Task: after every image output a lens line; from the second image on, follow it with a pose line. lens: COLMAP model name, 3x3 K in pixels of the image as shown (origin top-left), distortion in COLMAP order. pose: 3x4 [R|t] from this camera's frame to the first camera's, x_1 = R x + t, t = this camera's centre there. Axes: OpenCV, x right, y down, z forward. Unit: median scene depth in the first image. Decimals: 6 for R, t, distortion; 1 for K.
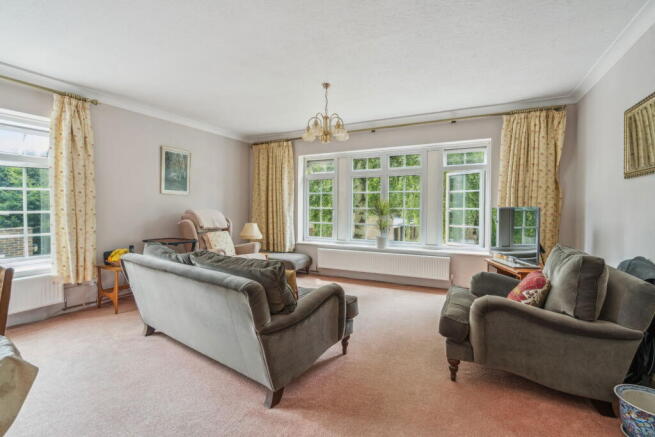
lens RADIAL K [[299.1, 0, 326.1], [0, 299.1, 215.7], [0, 0, 1]] dist [-0.019085, 0.011692]
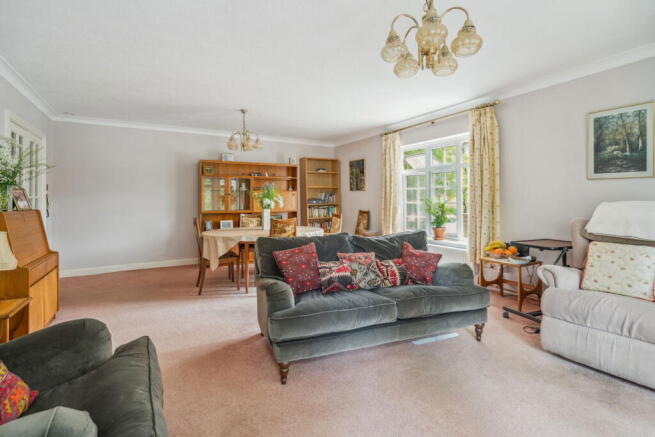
lens RADIAL K [[304.9, 0, 327.2], [0, 304.9, 198.6], [0, 0, 1]] dist [-0.000338, 0.000015]
pose [[-0.534752, -0.000424, -0.845009, 0.446723], [-0.017663, 0.999787, 0.010675, -0.028241], [0.844825, 0.020634, -0.534645, 0.981258]]
